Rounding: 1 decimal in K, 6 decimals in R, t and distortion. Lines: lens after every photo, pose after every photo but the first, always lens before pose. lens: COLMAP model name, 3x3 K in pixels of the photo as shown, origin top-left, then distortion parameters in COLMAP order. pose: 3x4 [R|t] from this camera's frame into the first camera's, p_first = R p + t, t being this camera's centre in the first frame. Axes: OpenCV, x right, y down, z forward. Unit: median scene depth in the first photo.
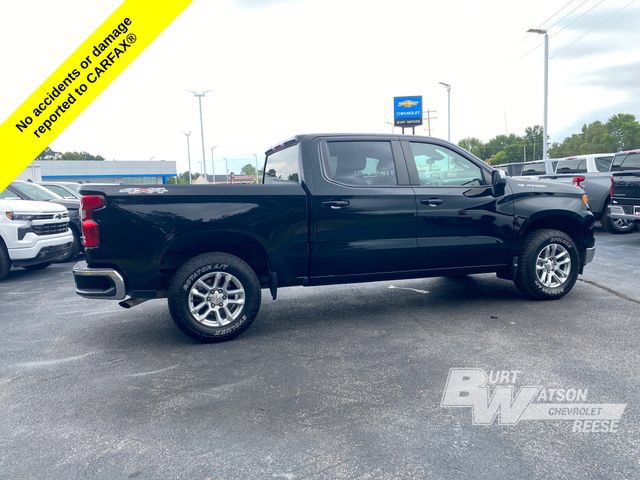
lens RADIAL K [[488.1, 0, 309.6], [0, 488.1, 246.0], [0, 0, 1]] dist [0.053068, -0.057704]
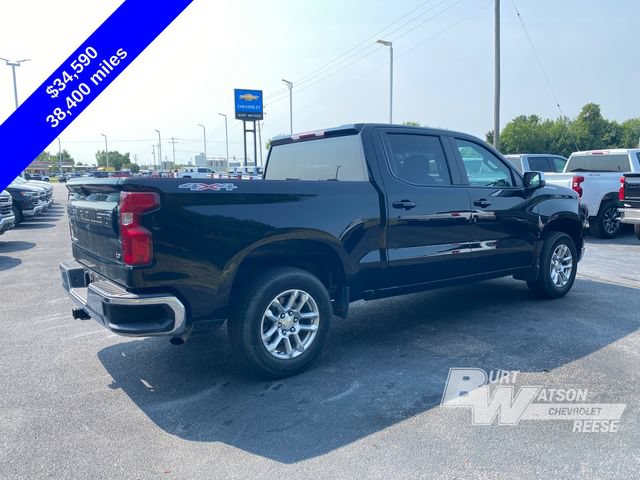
lens RADIAL K [[492.8, 0, 320.0], [0, 492.8, 240.0], [0, 0, 1]] dist [0.051391, -0.059738]
pose [[0.926612, -0.017119, 0.375629, -0.386932], [0.017382, 0.999845, 0.002688, -0.024355], [-0.375617, 0.004038, 0.926766, 0.210065]]
